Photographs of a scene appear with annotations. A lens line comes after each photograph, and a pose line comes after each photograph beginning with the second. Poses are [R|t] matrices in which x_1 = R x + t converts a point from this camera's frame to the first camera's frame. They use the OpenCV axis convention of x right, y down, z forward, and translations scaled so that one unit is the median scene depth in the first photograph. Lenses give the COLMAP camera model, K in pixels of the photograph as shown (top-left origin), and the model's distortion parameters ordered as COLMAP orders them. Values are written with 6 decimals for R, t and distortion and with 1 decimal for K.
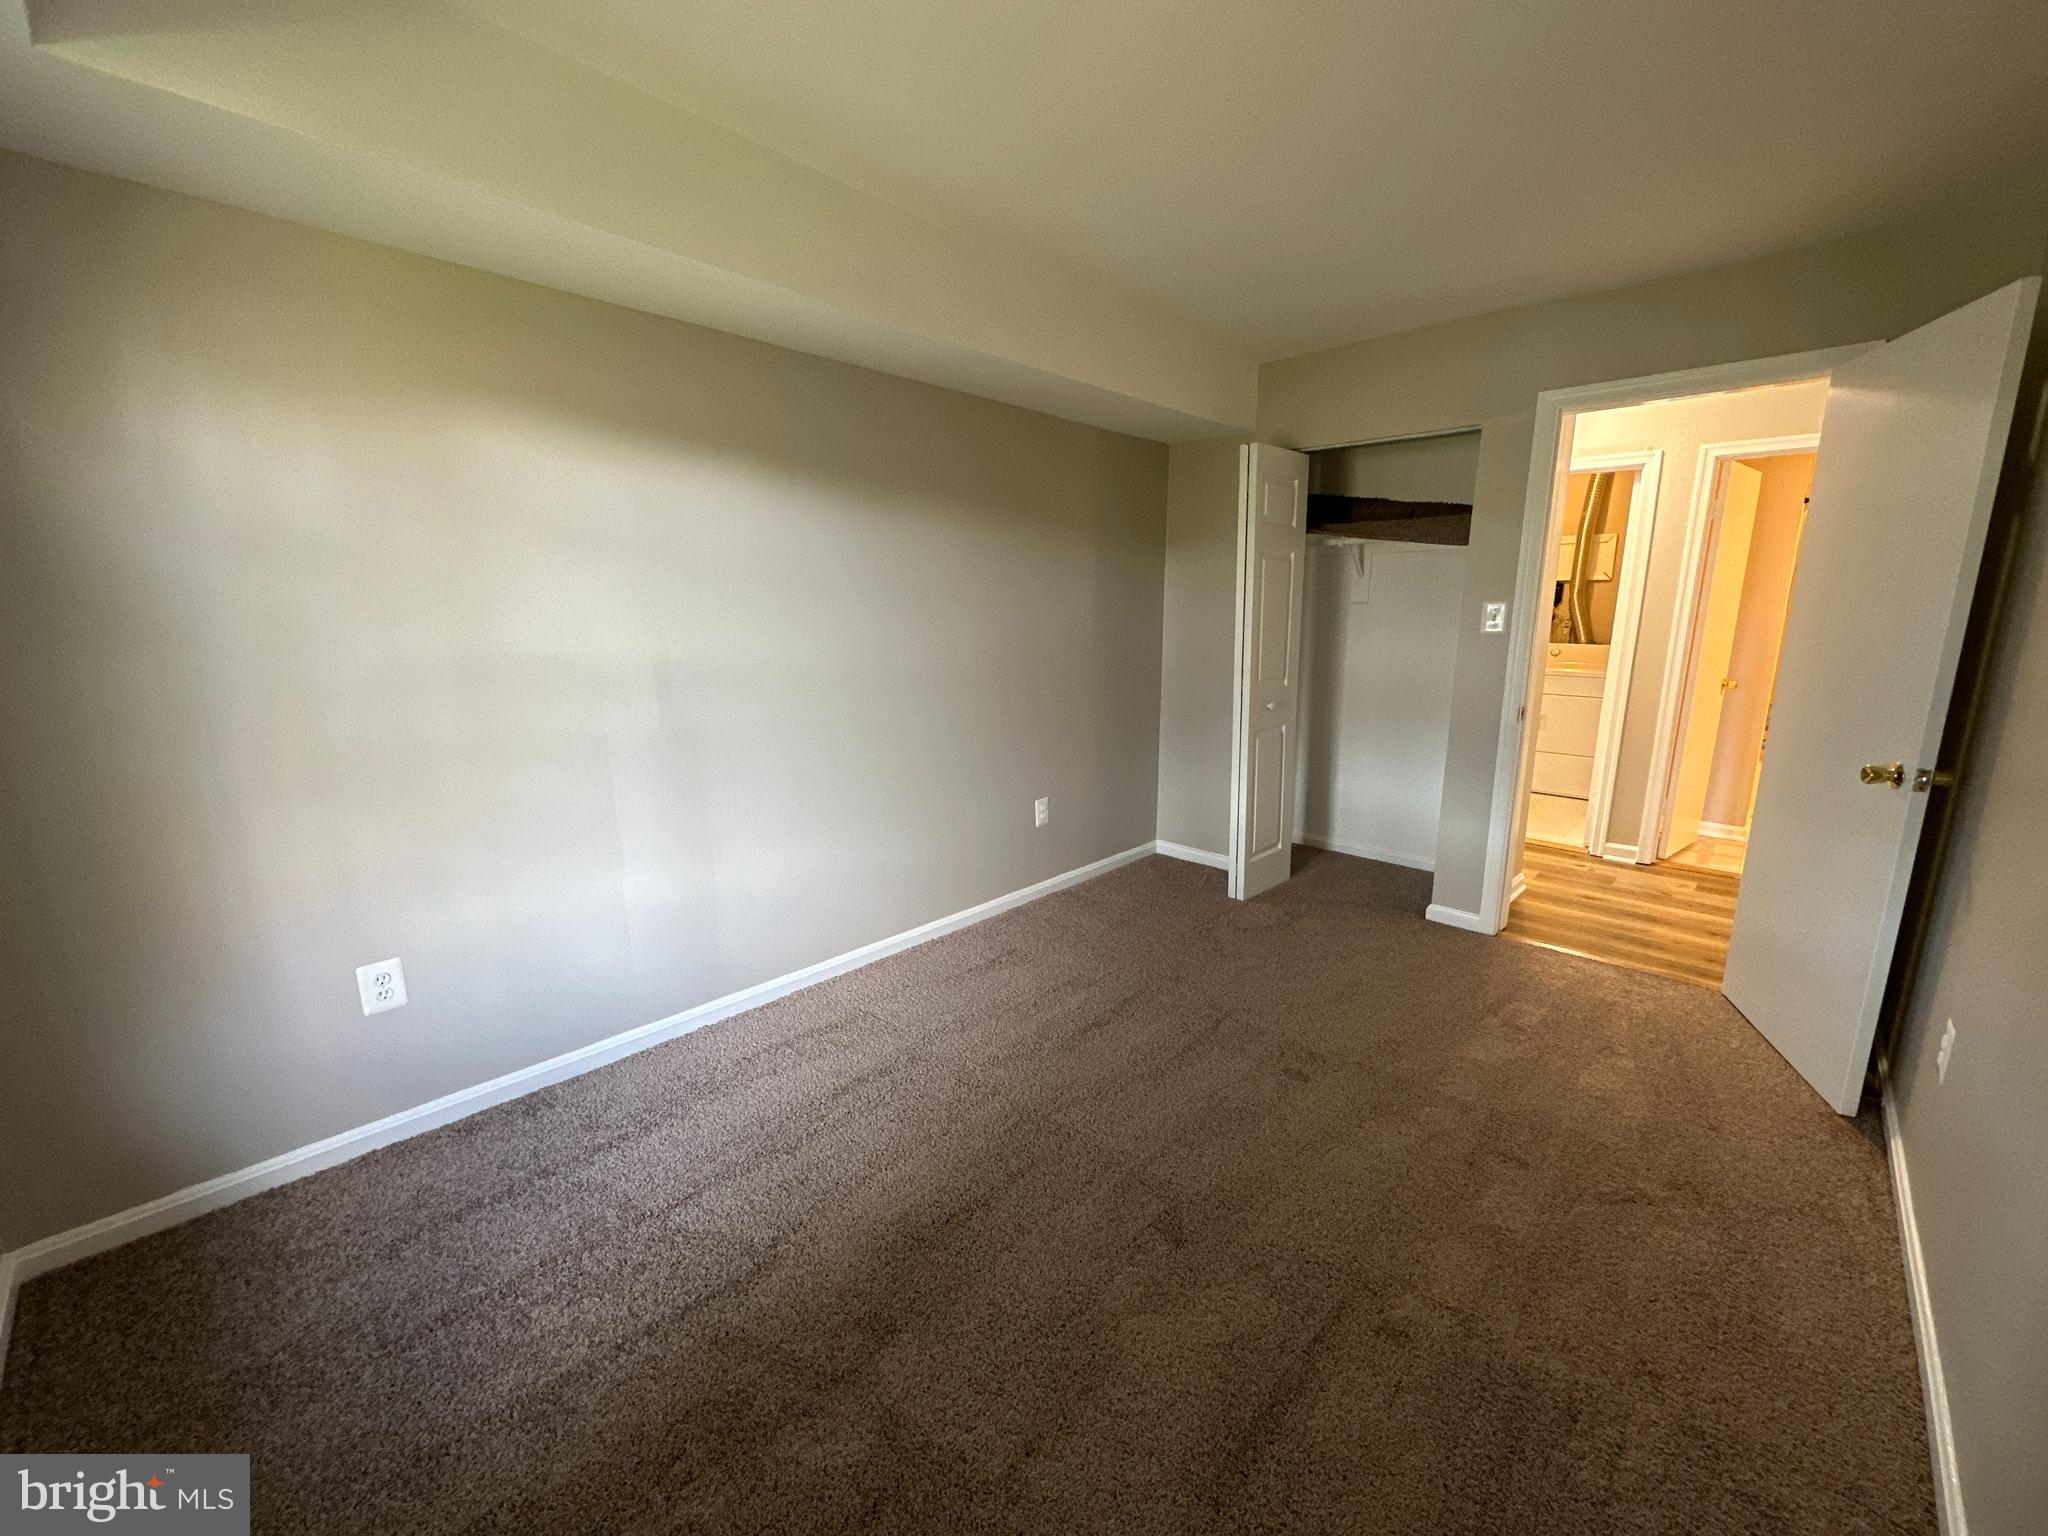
lens RADIAL K [[812.0, 0, 1022.4], [0, 812.0, 767.5], [0, 0, 1]] dist [-0.001538, -0.001770]
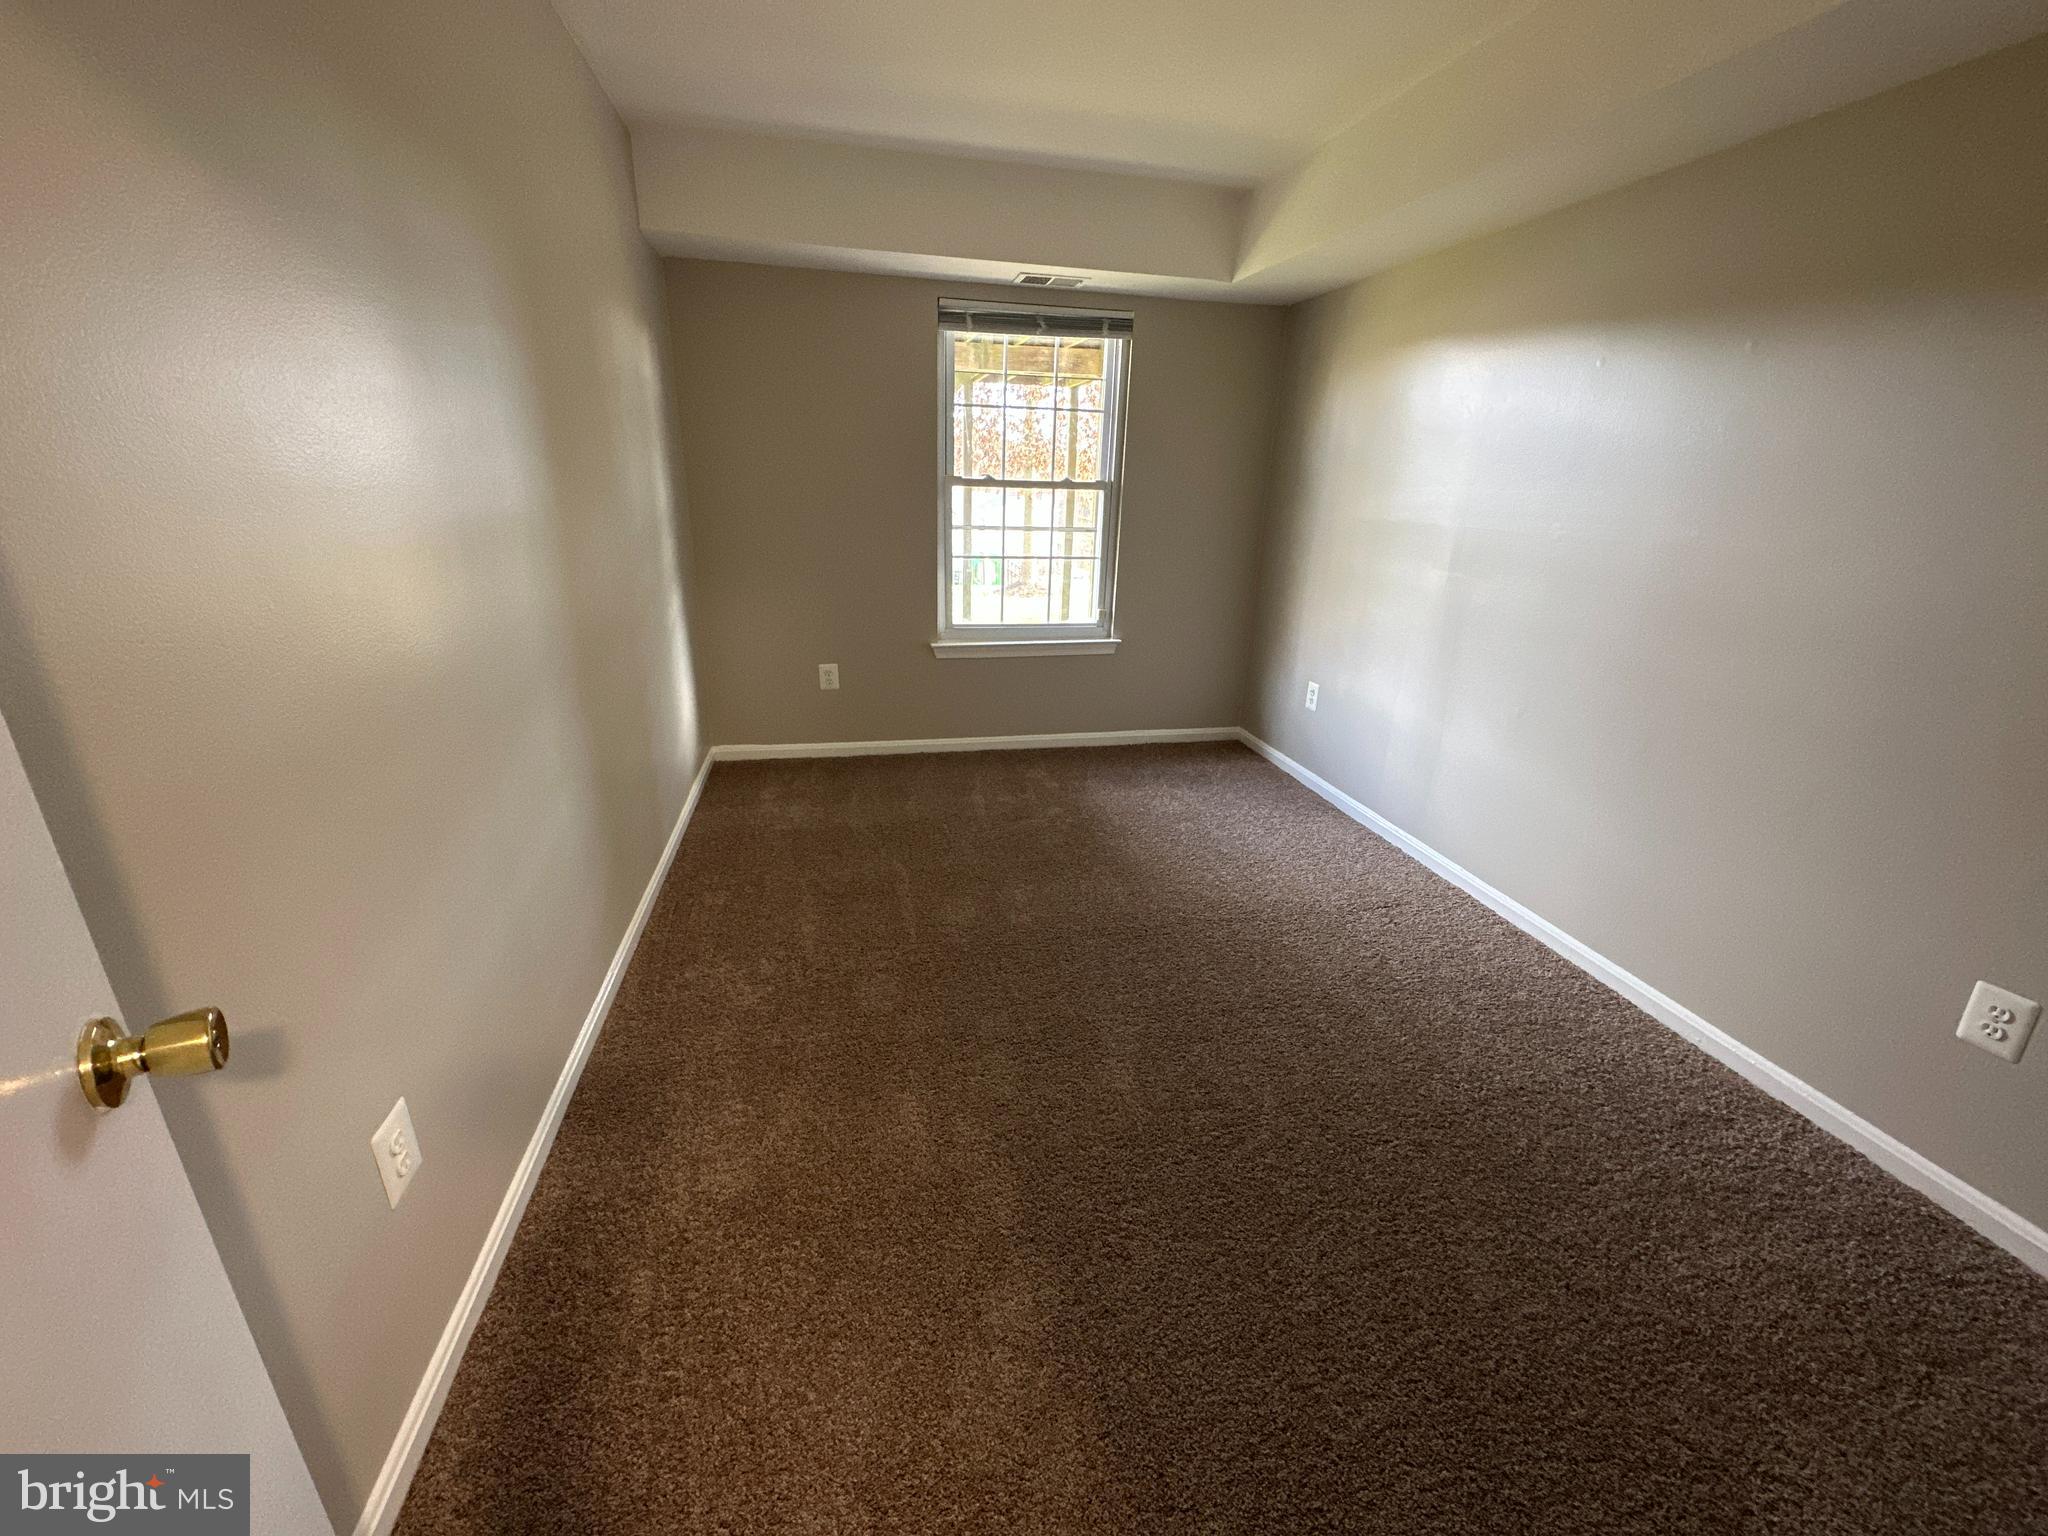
lens RADIAL K [[812.0, 0, 1021.5], [0, 812.0, 769.0], [0, 0, 1]] dist [-0.001538, -0.001770]
pose [[-0.563470, 0.227496, -0.794196, 1.151372], [-0.235379, 0.877284, 0.418294, -0.217467], [0.791896, 0.422633, -0.440775, 1.368857]]
